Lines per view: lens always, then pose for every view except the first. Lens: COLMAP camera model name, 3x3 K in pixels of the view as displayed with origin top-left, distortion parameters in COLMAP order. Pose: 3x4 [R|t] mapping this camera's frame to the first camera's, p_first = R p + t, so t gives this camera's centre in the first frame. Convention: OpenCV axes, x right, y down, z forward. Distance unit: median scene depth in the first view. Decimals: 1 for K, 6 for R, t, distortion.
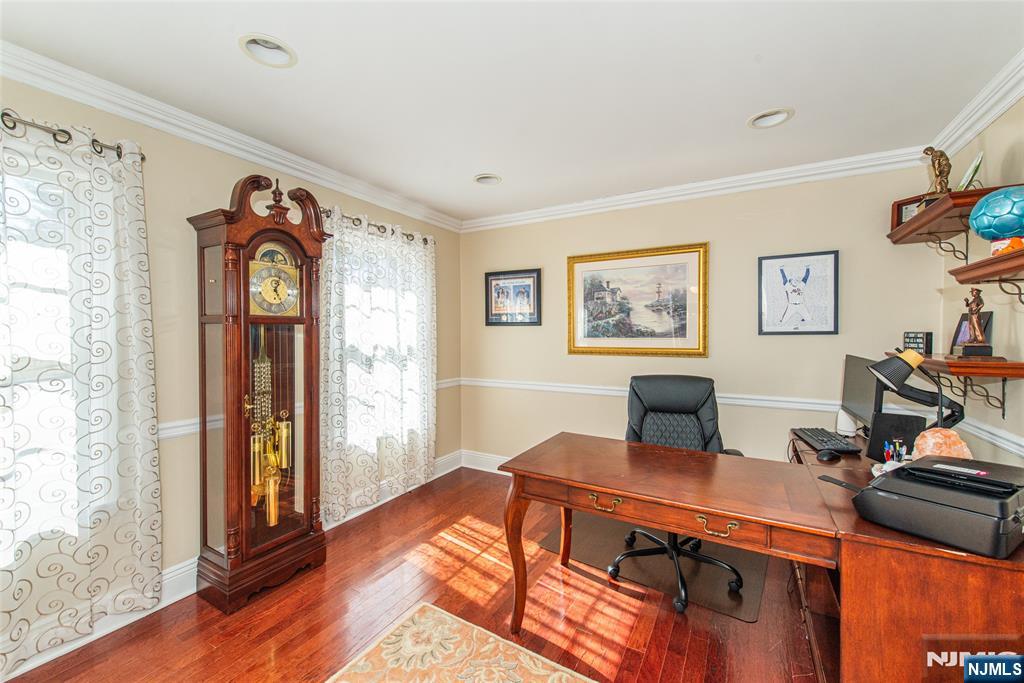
lens RADIAL K [[403.1, 0, 512.0], [0, 403.1, 341.5], [0, 0, 1]] dist [0.000873, 0.000025]
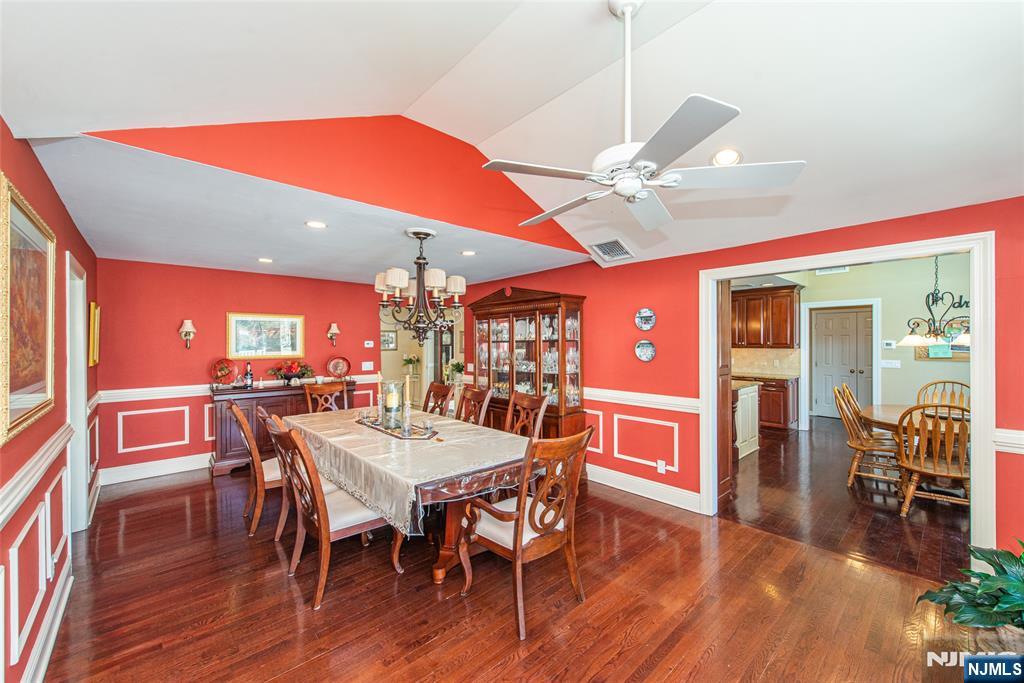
lens RADIAL K [[403.1, 0, 512.0], [0, 403.1, 341.5], [0, 0, 1]] dist [0.000873, 0.000025]
pose [[0.952740, -0.002732, -0.303775, 1.728391], [-0.001239, 0.999916, -0.012878, -0.032105], [0.303785, 0.012646, 0.952657, -3.557542]]
